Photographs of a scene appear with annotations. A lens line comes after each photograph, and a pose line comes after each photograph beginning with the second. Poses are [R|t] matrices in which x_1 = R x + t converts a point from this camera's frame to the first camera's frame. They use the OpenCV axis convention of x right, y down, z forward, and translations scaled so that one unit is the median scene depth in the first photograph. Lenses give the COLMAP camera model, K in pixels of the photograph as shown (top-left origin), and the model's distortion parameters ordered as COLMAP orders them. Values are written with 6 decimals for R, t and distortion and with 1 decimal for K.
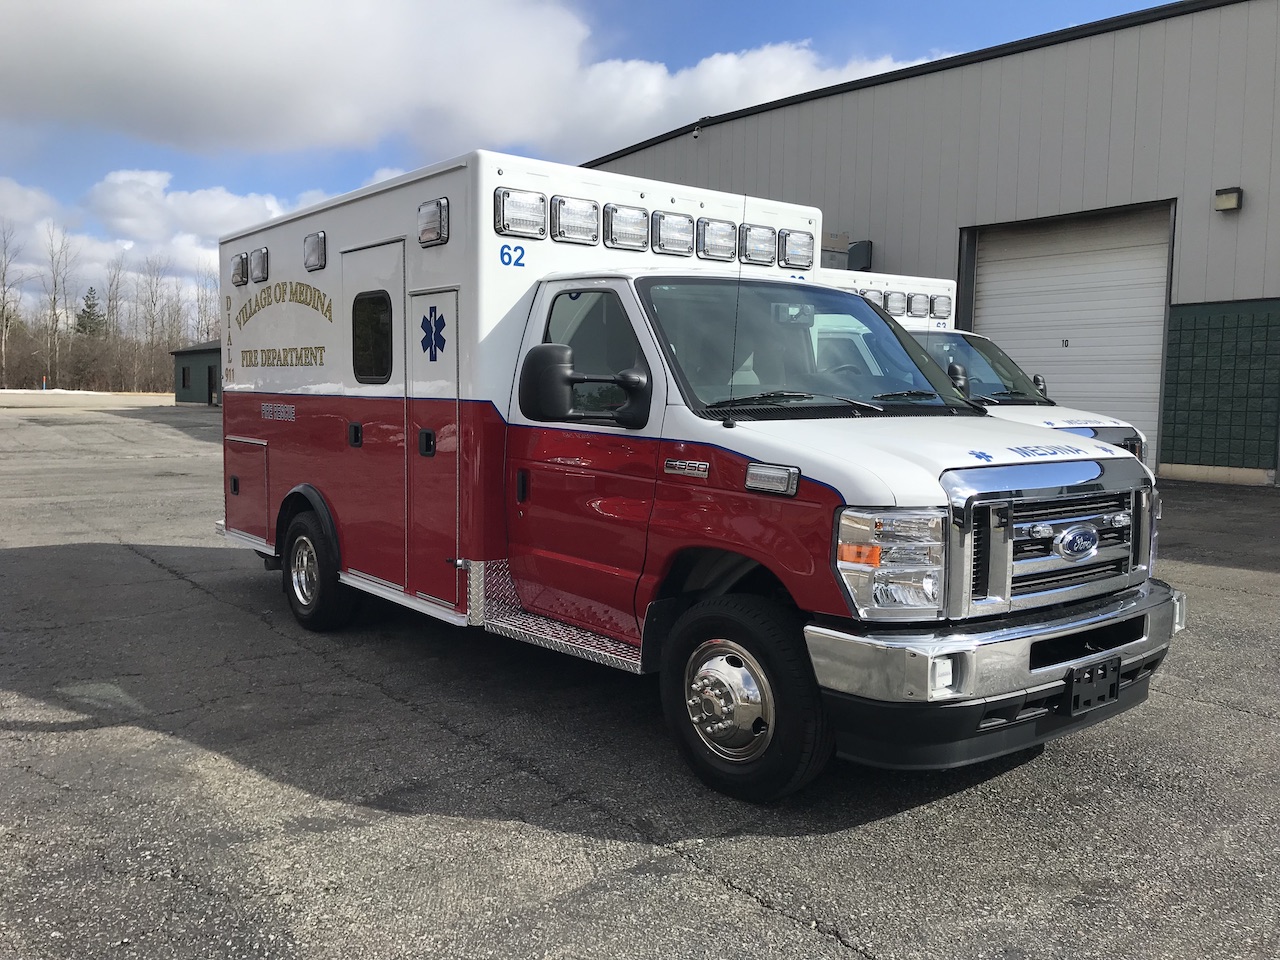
lens RADIAL K [[1063.0, 0, 640.0], [0, 1063.0, 480.0], [0, 0, 1]] dist [0.013697, -0.003800]
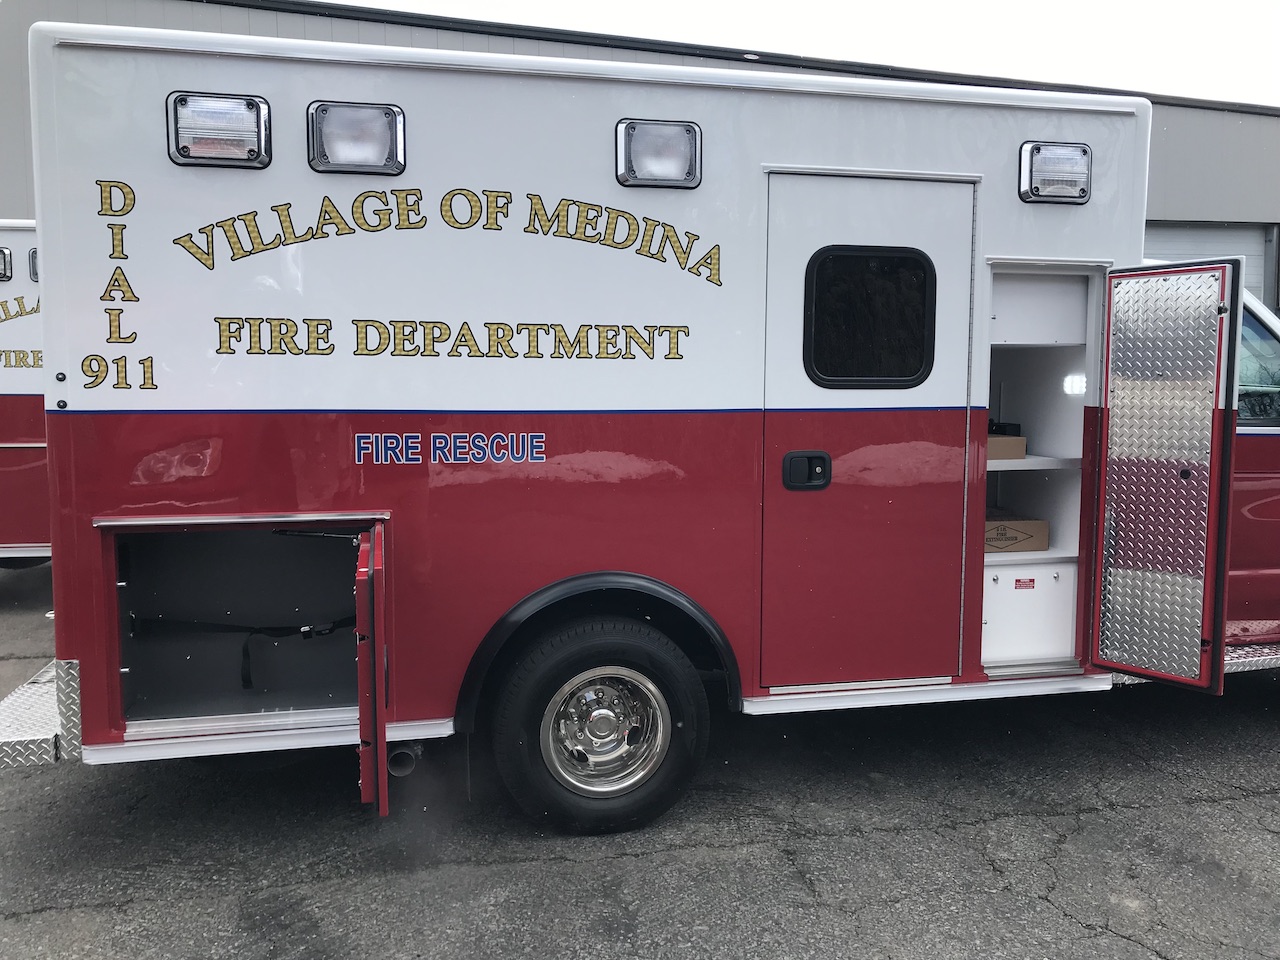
lens RADIAL K [[1050.3, 0, 639.0], [0, 1050.3, 485.7], [0, 0, 1]] dist [0.056352, -0.083466]
pose [[0.428041, -0.102342, 0.897946, -0.910895], [0.080152, 0.993951, 0.075076, -0.092734], [-0.900198, 0.039837, 0.433655, 0.858562]]
